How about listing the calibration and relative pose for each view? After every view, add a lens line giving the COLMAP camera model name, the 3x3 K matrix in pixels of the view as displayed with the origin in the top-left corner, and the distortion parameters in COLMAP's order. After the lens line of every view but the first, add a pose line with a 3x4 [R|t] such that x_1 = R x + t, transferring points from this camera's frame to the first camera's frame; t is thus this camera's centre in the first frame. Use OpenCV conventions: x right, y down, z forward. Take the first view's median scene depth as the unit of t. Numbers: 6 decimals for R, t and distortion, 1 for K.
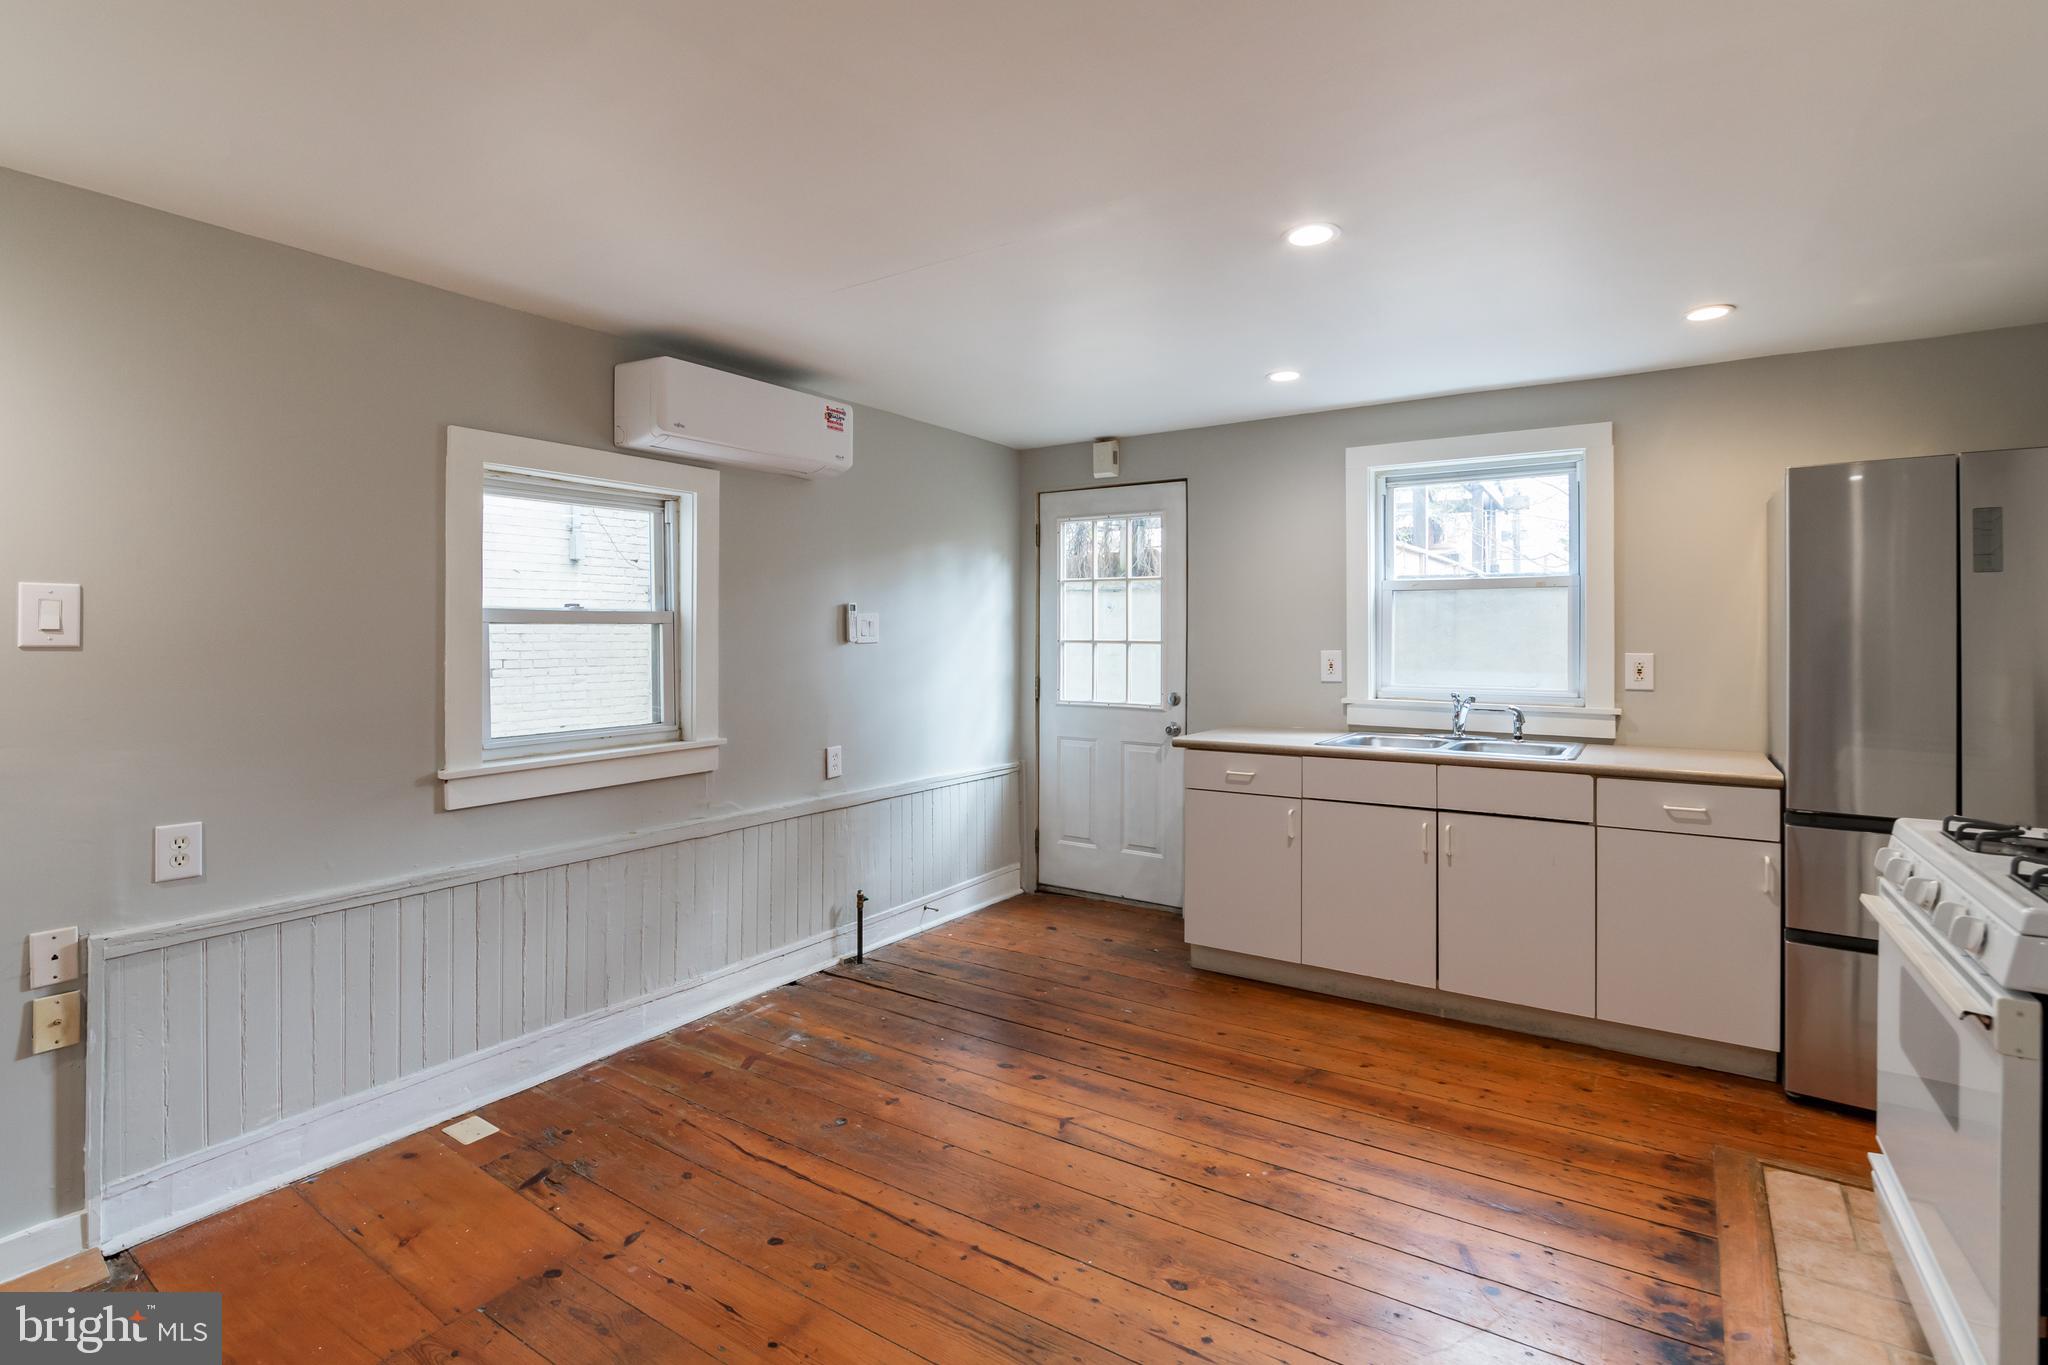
lens RADIAL K [[929.8, 0, 1110.1], [0, 929.8, 637.6], [0, 0, 1]] dist [-0.015605, 0.001099]
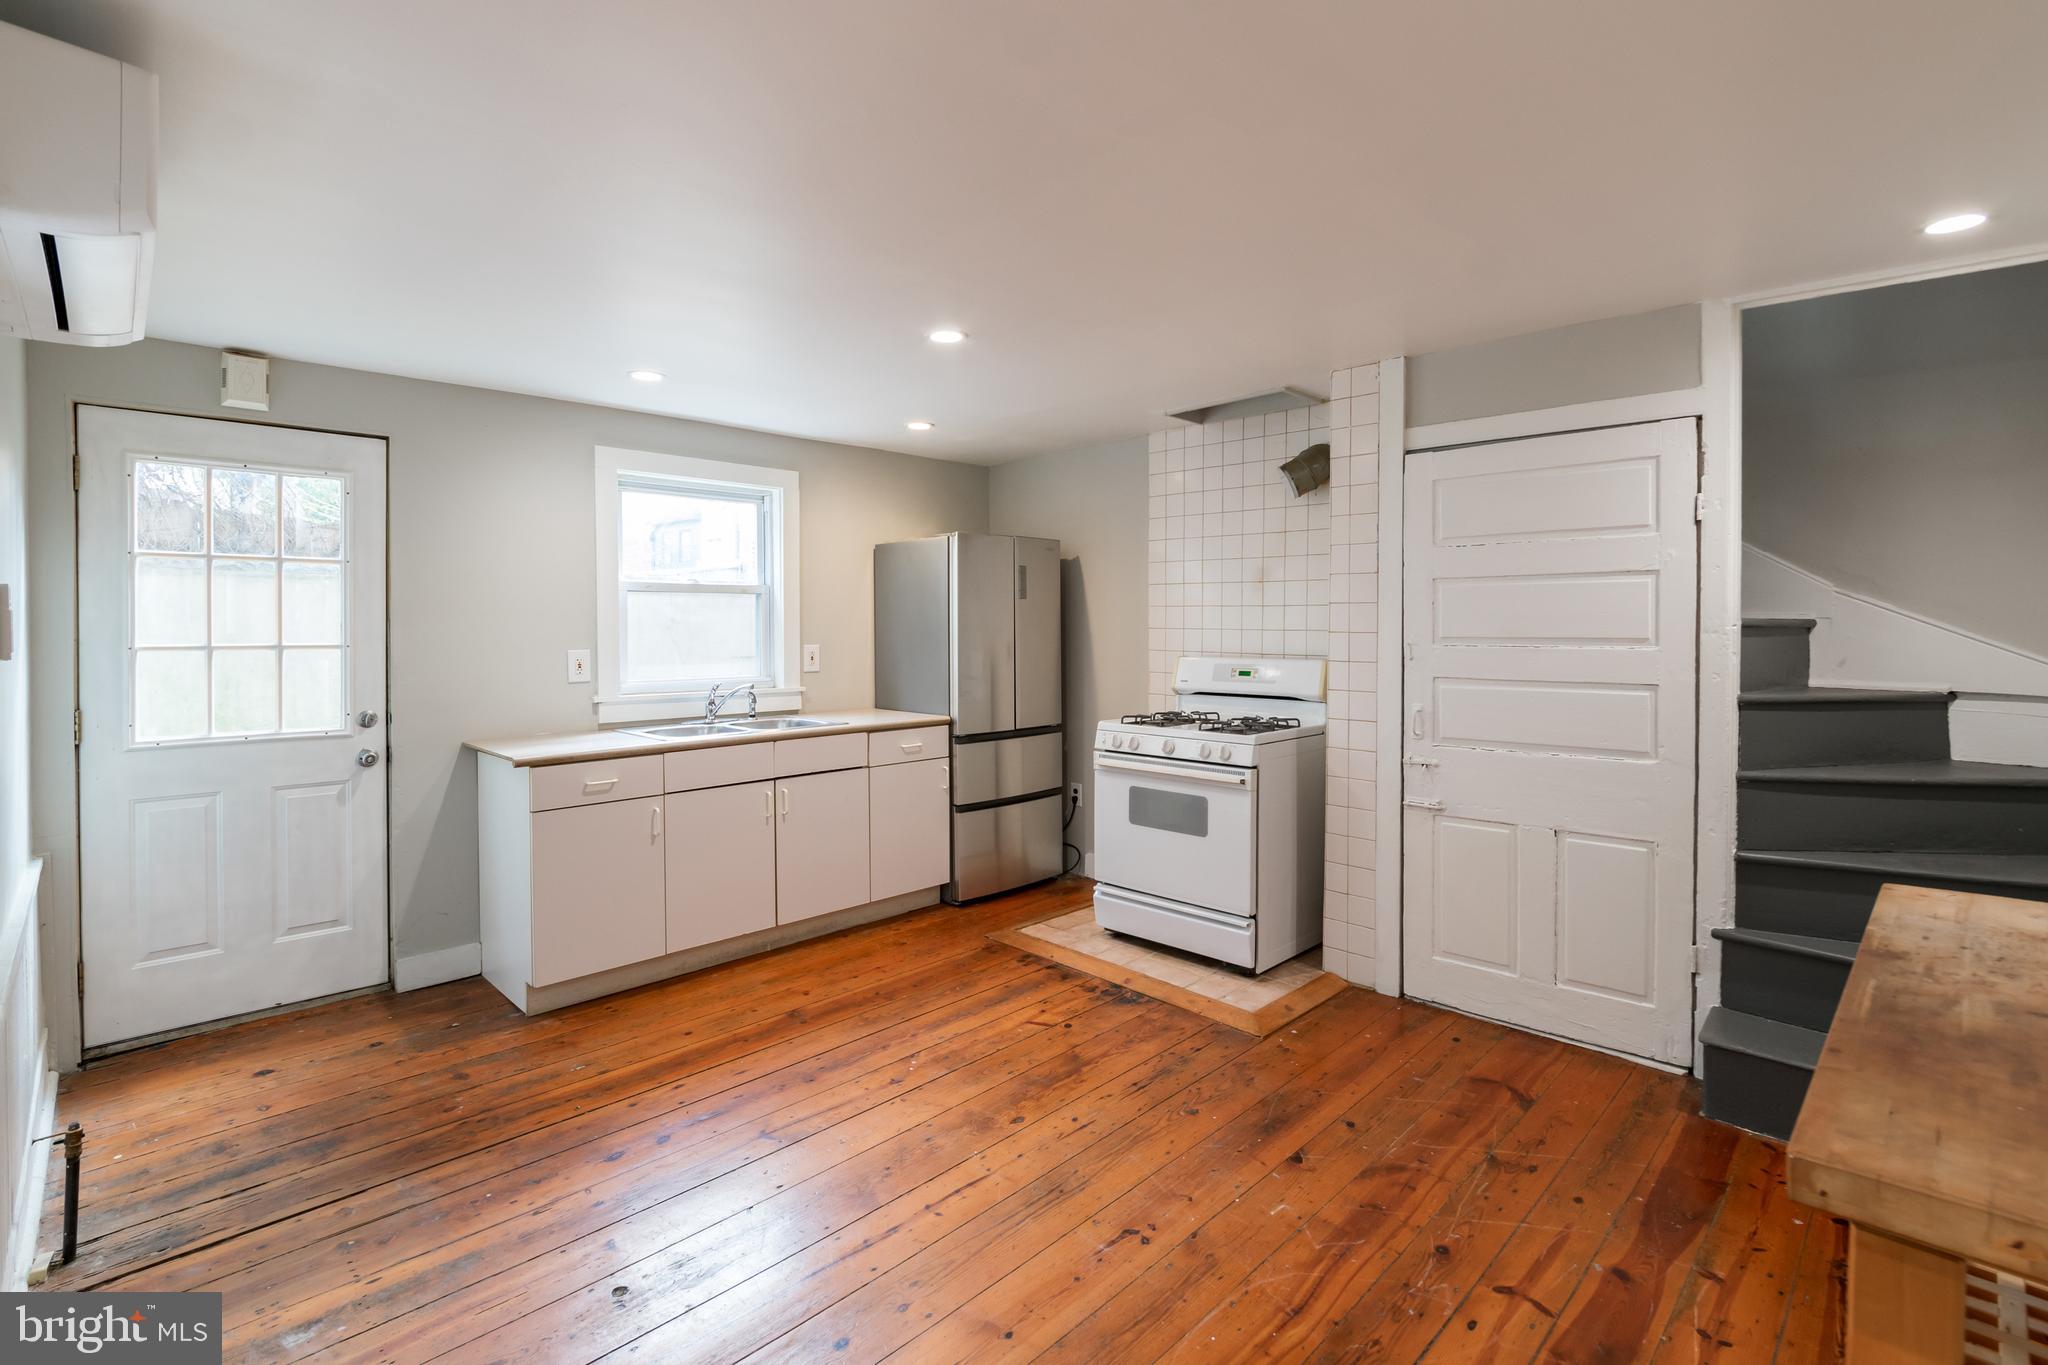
lens RADIAL K [[929.8, 0, 986.5], [0, 929.8, 649.0], [0, 0, 1]] dist [-0.015605, 0.001099]
pose [[0.265176, -0.026490, 0.963836, -0.730108], [0.005869, 0.999648, 0.025860, -0.012470], [-0.964182, -0.001201, 0.265238, 0.411405]]
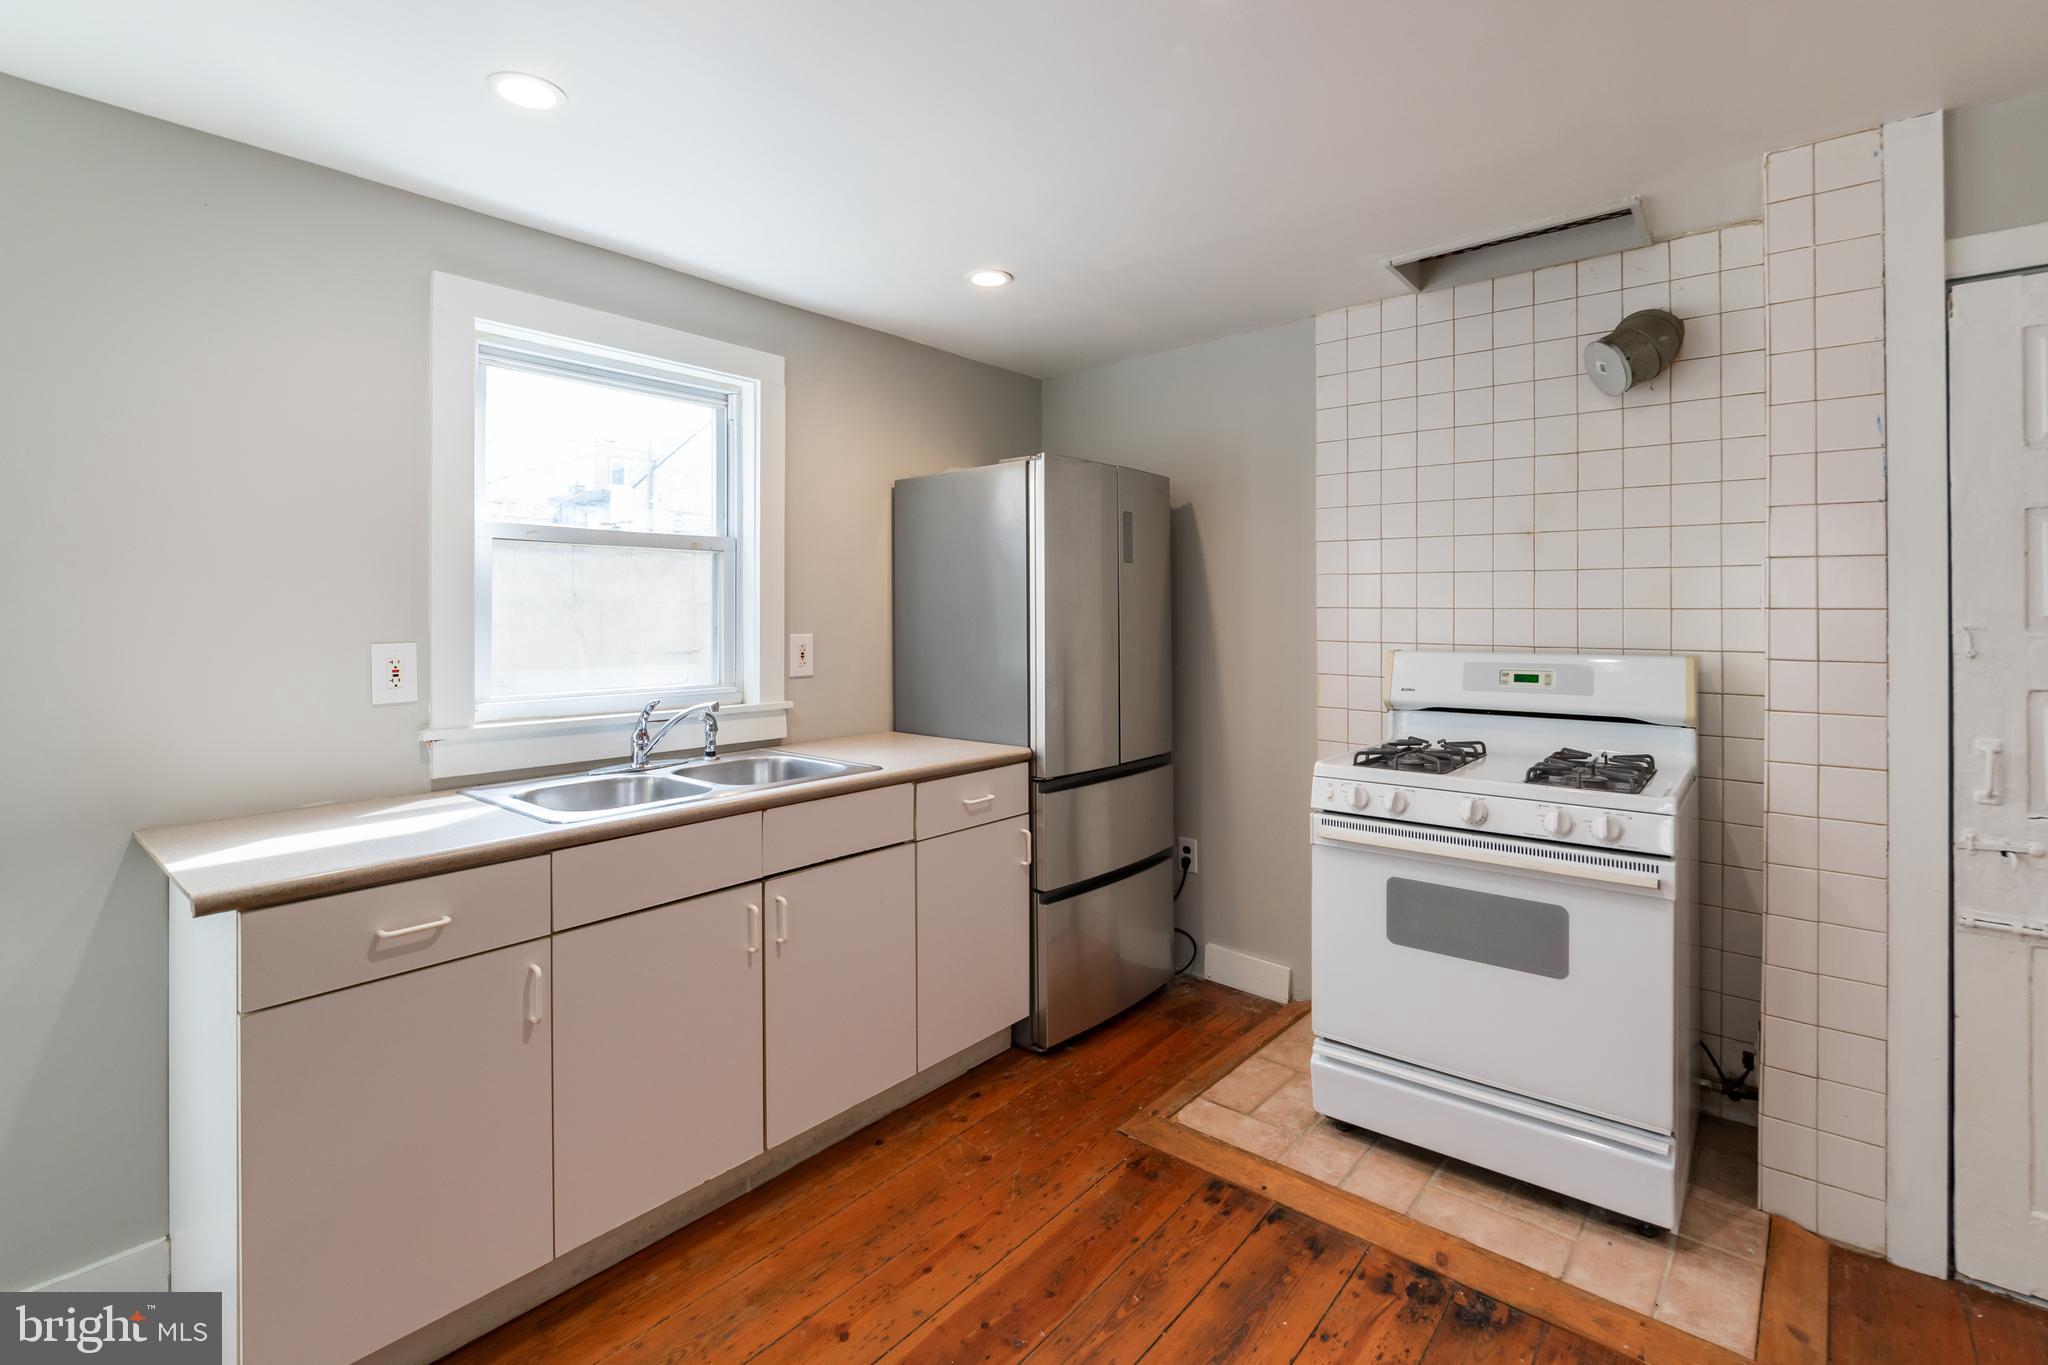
lens RADIAL K [[929.8, 0, 972.7], [0, 929.8, 610.4], [0, 0, 1]] dist [-0.015605, 0.001099]
pose [[0.190637, 0.003350, 0.981655, -0.263109], [0.006194, 0.999970, -0.004616, -0.000890], [-0.981641, 0.006960, 0.190611, 0.723278]]
